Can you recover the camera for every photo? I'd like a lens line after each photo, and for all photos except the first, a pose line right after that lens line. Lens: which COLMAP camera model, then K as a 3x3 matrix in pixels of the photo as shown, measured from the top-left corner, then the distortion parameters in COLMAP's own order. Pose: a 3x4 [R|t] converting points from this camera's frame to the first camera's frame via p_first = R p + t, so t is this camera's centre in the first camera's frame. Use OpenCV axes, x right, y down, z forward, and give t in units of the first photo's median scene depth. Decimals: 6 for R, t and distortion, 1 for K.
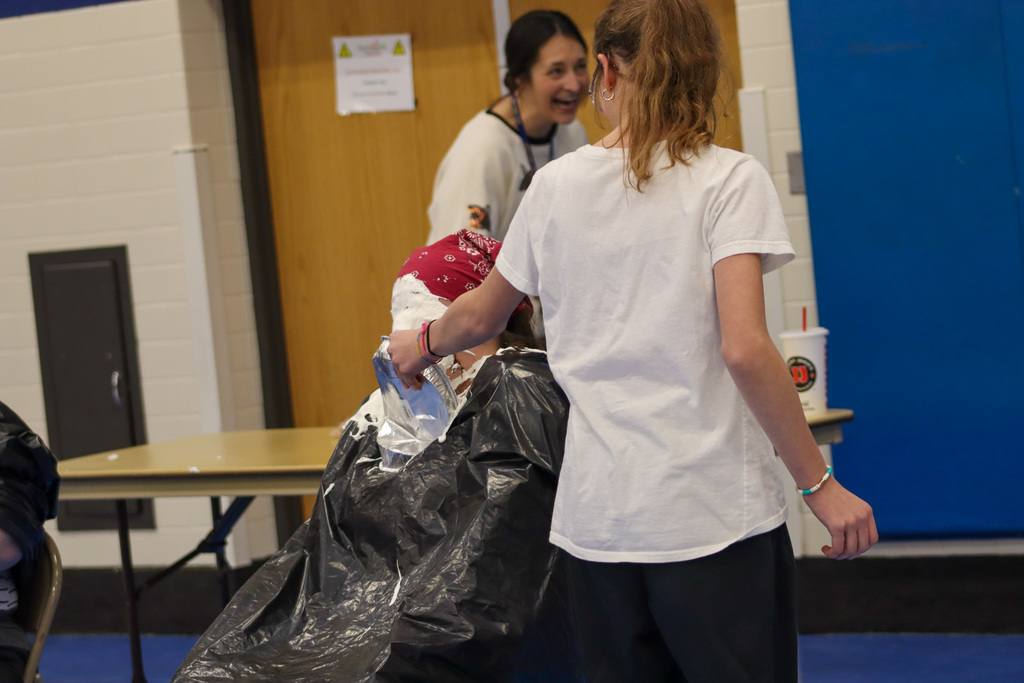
lens RADIAL K [[3724.6, 0, 512.0], [0, 3724.6, 341.5], [0, 0, 1]] dist [-0.132355, -0.757227]
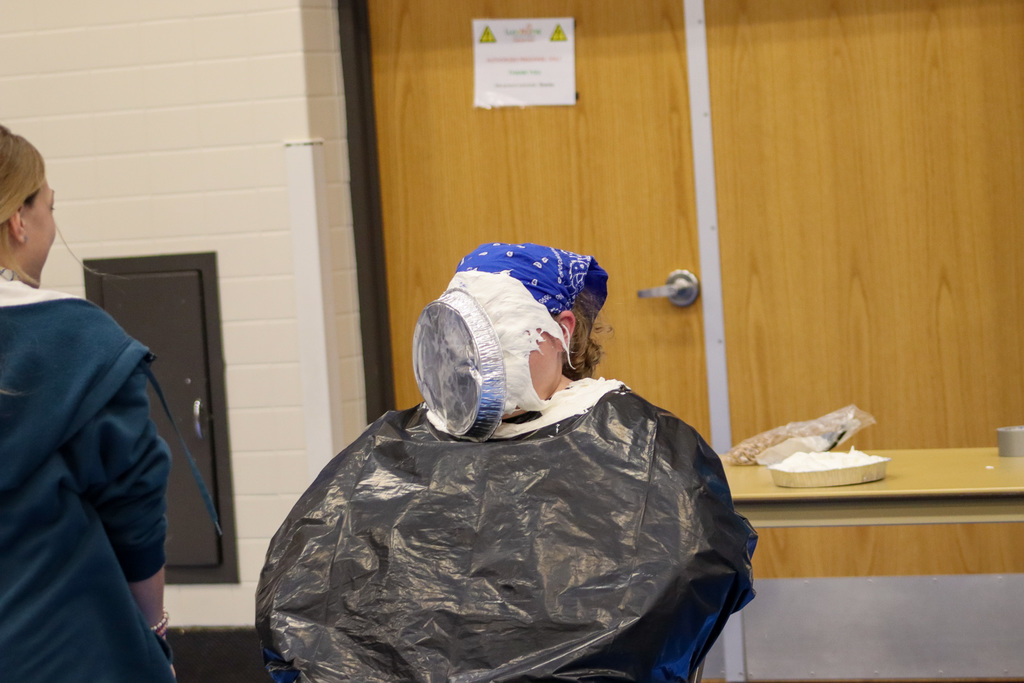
lens RADIAL K [[3724.6, 0, 512.0], [0, 3724.6, 341.5], [0, 0, 1]] dist [-0.132355, -0.757227]
pose [[0.983852, 0.024900, 0.177245, -0.191535], [-0.020815, 0.999474, -0.024866, 0.015002], [-0.177771, 0.020775, 0.983852, 0.143872]]
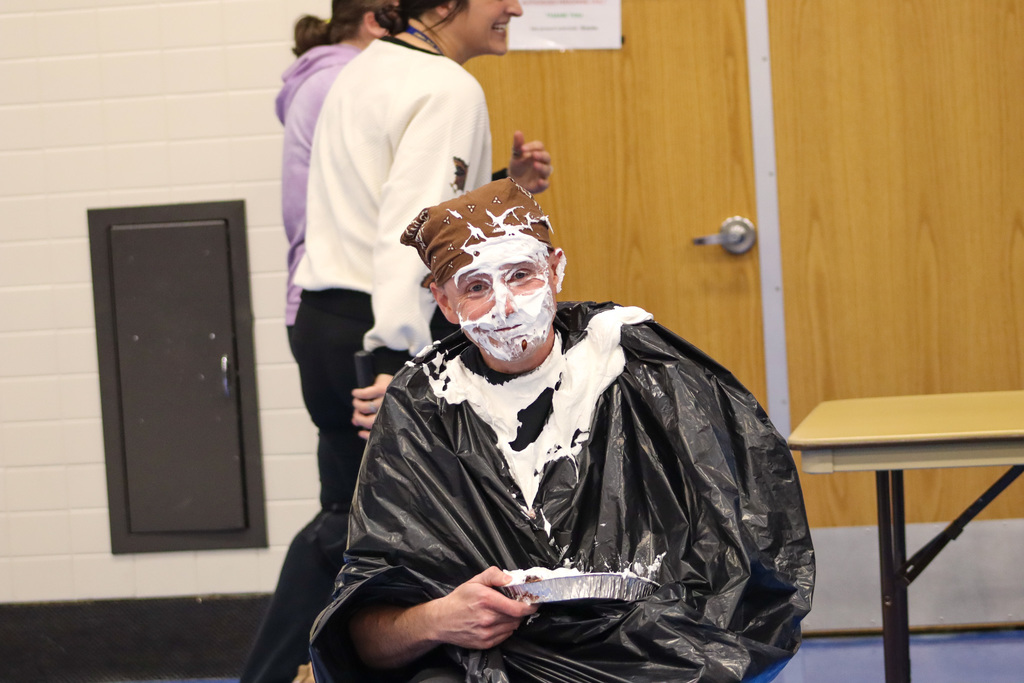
lens RADIAL K [[3724.6, 0, 512.0], [0, 3724.6, 341.5], [0, 0, 1]] dist [-0.132355, -0.757227]
pose [[0.906380, 0.016029, 0.422160, -0.402520], [-0.003796, 0.999549, -0.029800, 0.029952], [-0.422447, 0.025408, 0.906032, 0.236739]]
